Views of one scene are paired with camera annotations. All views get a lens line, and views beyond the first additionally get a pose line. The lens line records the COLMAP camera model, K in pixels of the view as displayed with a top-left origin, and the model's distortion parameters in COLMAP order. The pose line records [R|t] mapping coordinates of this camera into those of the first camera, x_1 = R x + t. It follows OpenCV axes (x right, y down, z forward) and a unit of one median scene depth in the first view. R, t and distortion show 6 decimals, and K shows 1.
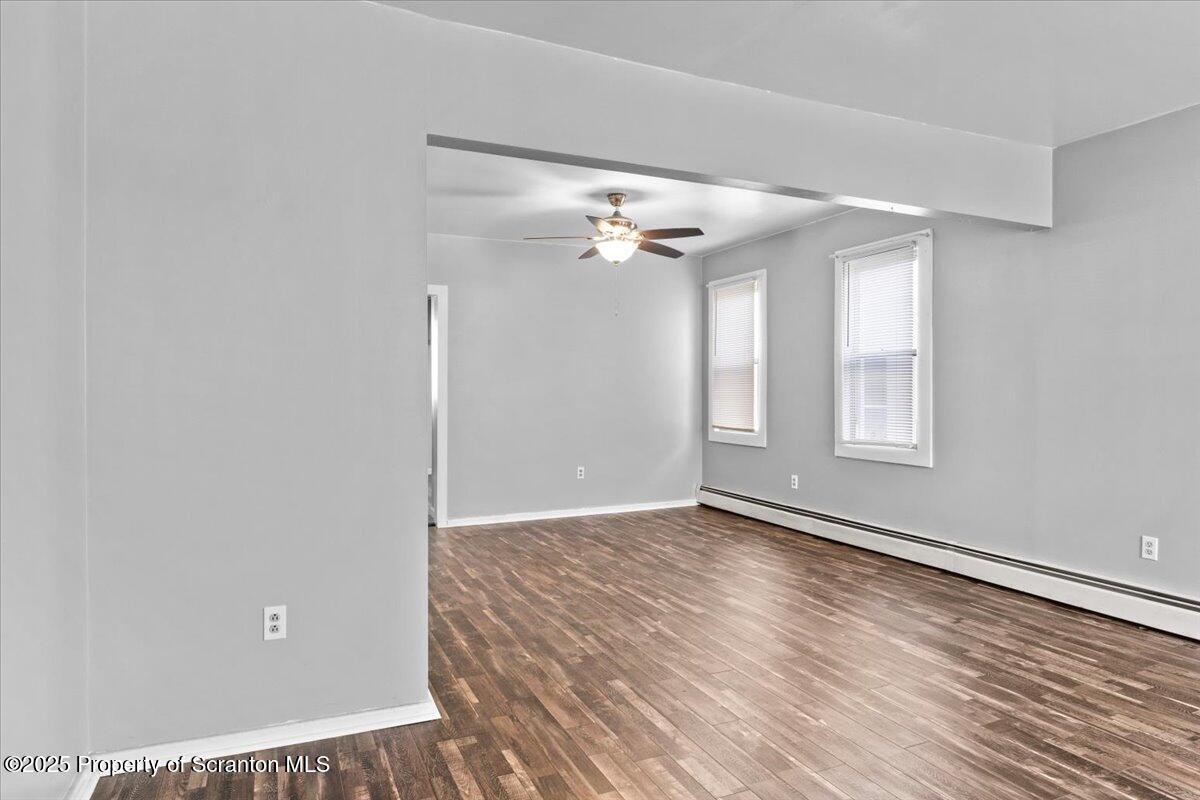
lens RADIAL K [[718.5, 0, 601.1], [0, 718.5, 396.3], [0, 0, 1]] dist [-0.003269, -0.001851]
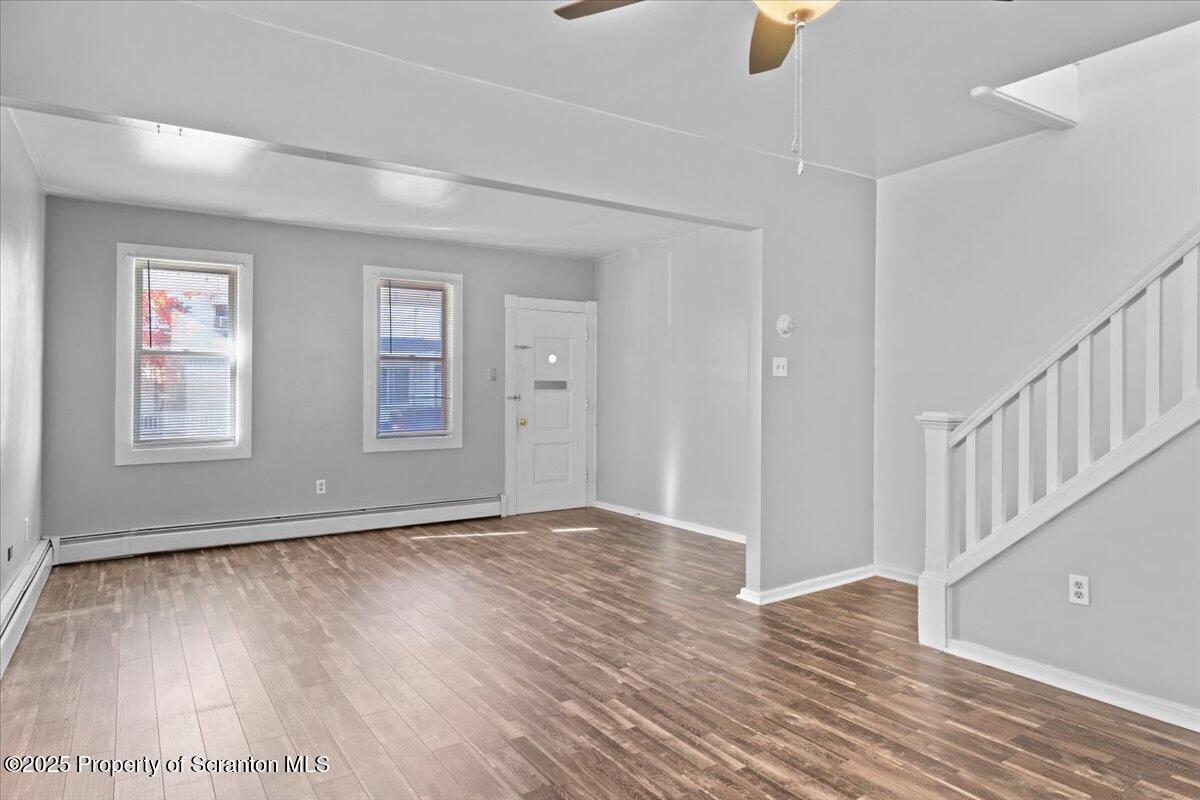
lens RADIAL K [[718.5, 0, 601.8], [0, 718.5, 397.9], [0, 0, 1]] dist [-0.003269, -0.001851]
pose [[-0.988356, 0.003238, -0.152123, 0.220924], [0.001368, 0.999922, 0.012401, -0.010690], [0.152151, 0.012048, -0.988284, 1.778516]]
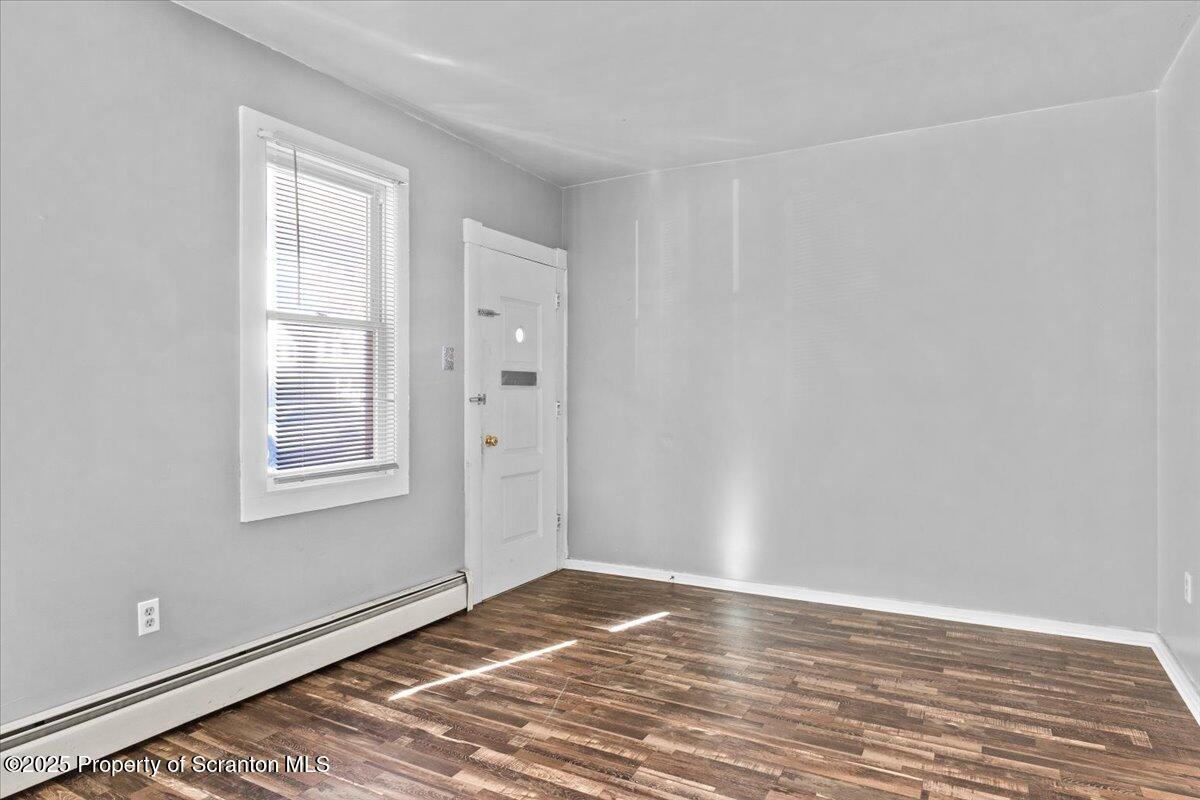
lens RADIAL K [[718.5, 0, 600.2], [0, 718.5, 398.9], [0, 0, 1]] dist [-0.003269, -0.001851]
pose [[-0.799645, 0.004929, -0.600453, 0.658954], [-0.002934, 0.999922, 0.012115, -0.002489], [0.600466, 0.011450, -0.799568, 0.877303]]
